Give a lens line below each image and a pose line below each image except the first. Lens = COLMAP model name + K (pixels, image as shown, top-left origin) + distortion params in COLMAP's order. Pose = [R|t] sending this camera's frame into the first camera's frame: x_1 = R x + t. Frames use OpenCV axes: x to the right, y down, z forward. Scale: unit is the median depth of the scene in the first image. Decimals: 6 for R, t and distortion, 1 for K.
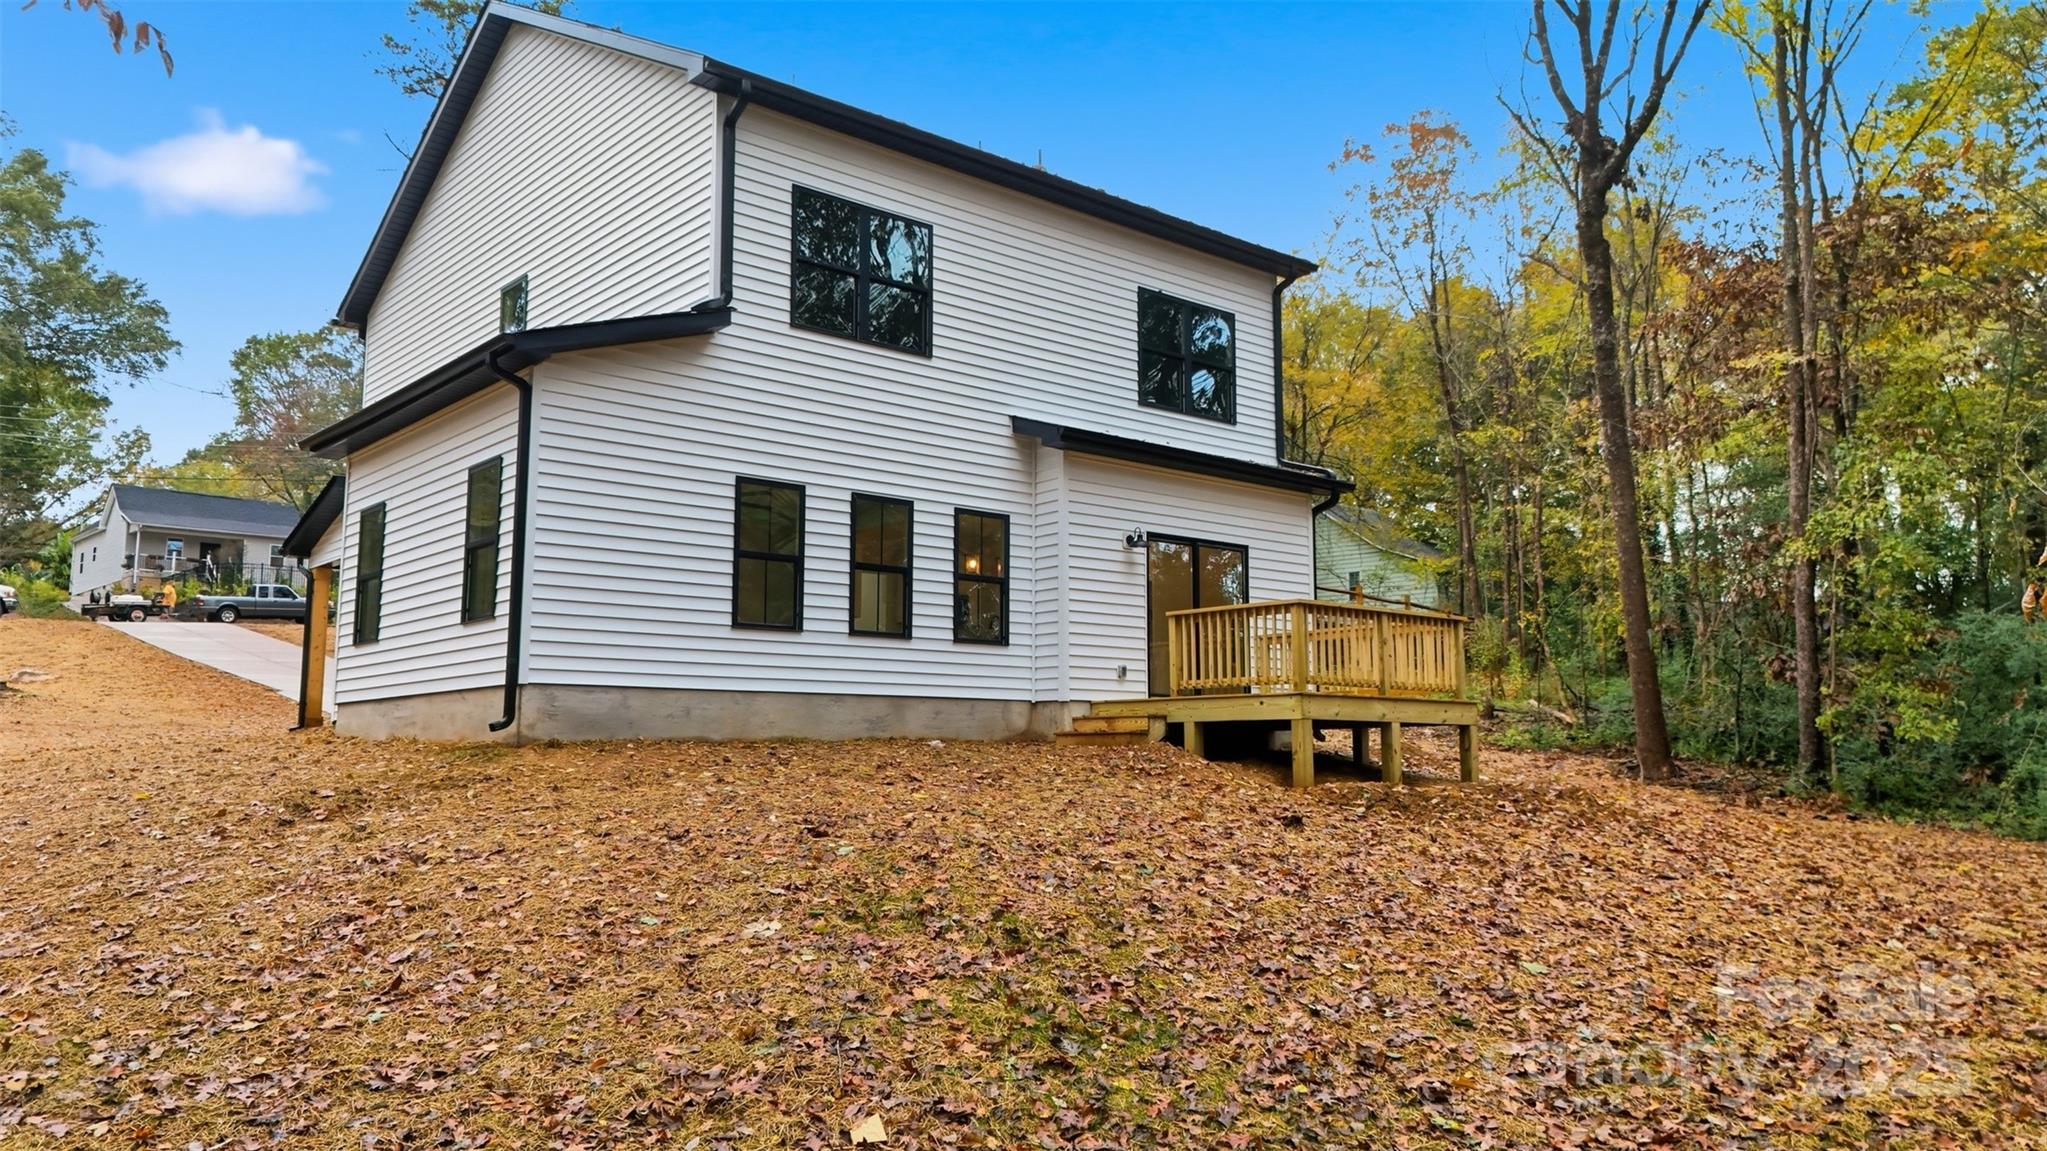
lens RADIAL K [[1484.1, 0, 1023.5], [0, 1484.1, 575.5], [0, 0, 1]] dist [0.090776, -0.101459]
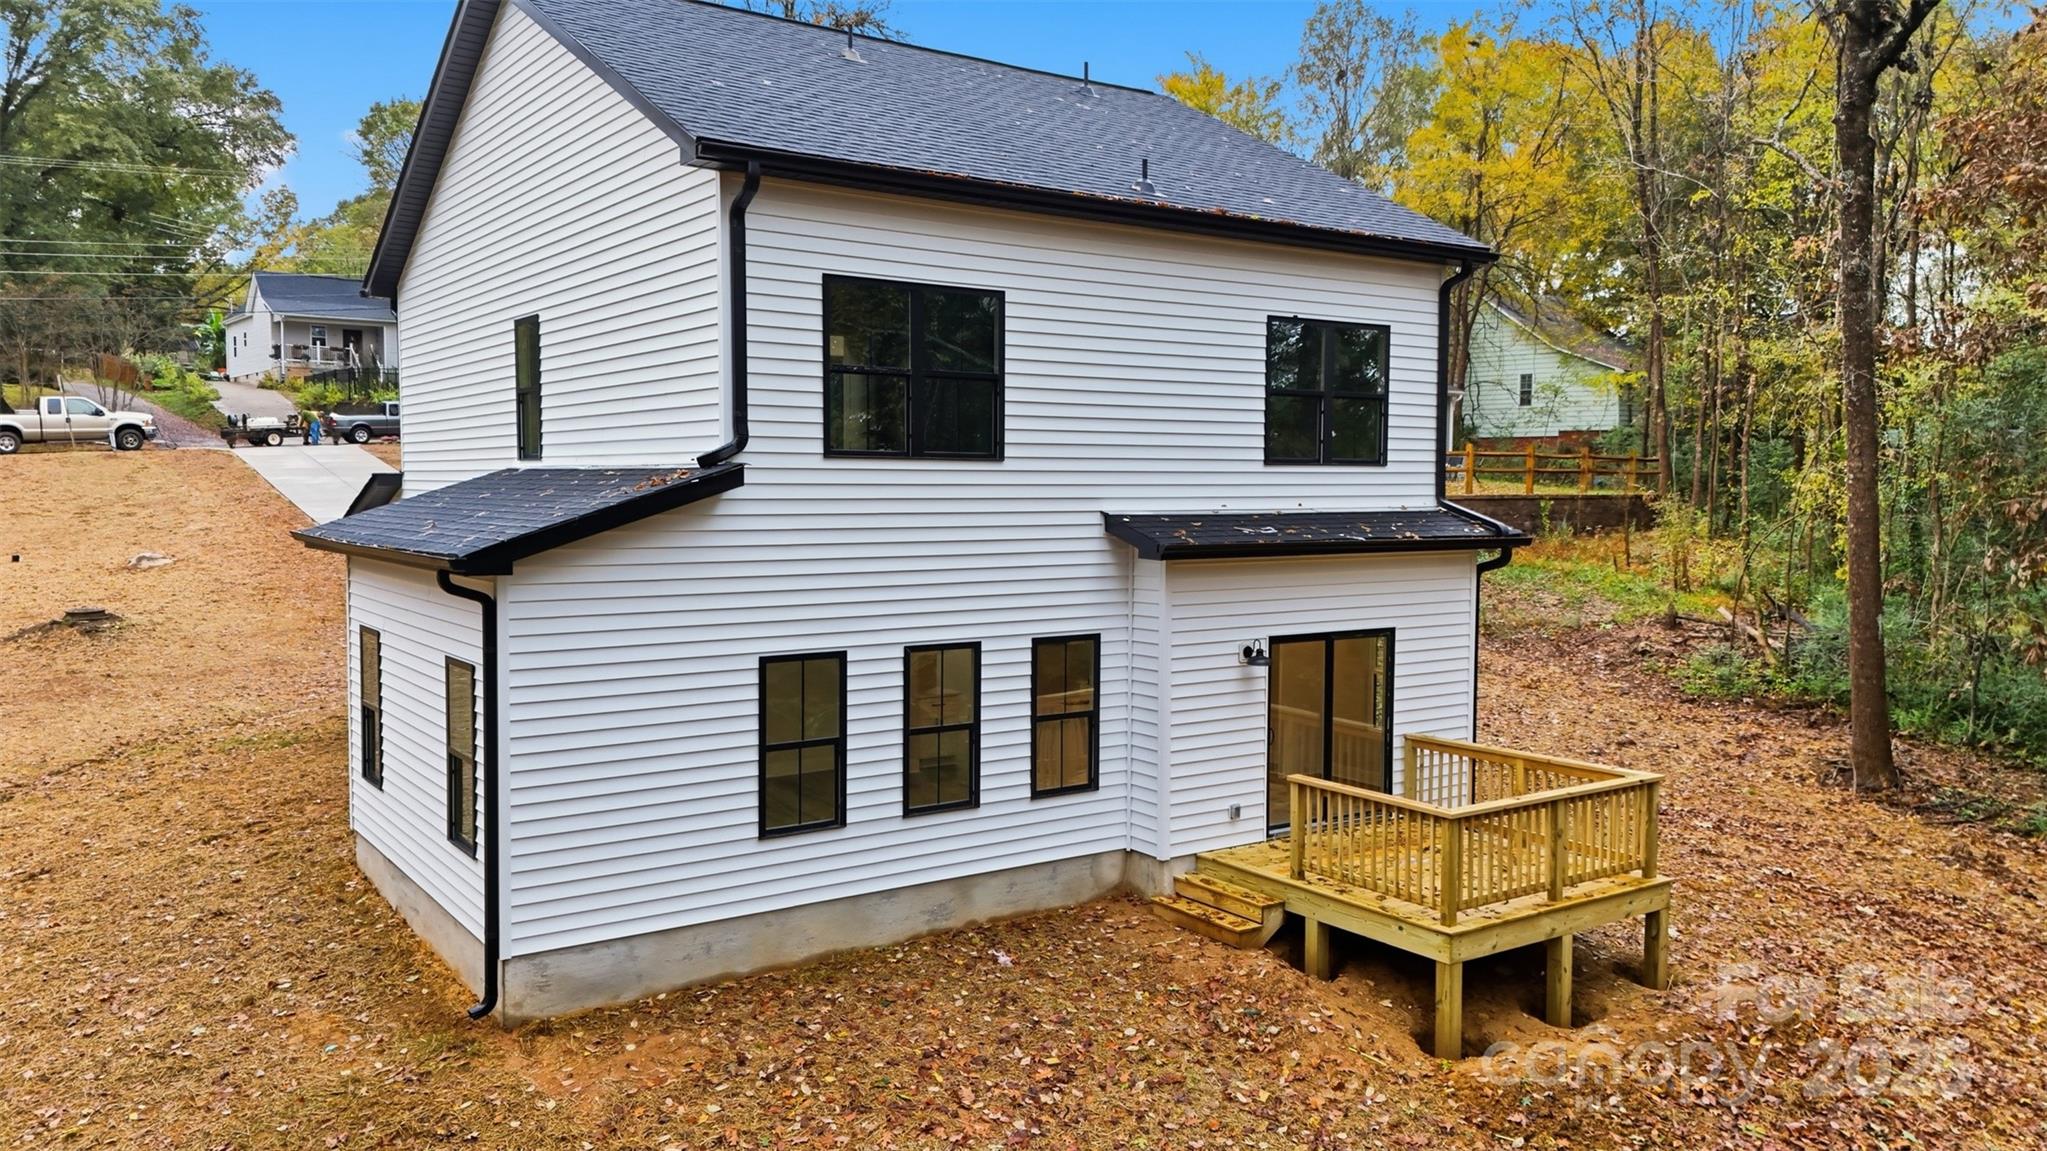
lens RADIAL K [[1484.1, 0, 1023.5], [0, 1484.1, 575.5], [0, 0, 1]] dist [0.090776, -0.101459]
pose [[0.994989, 0.010296, -0.099453, 0.030222], [0.008589, 0.982206, 0.187612, -0.231934], [0.099615, -0.187526, 0.977195, 0.189837]]
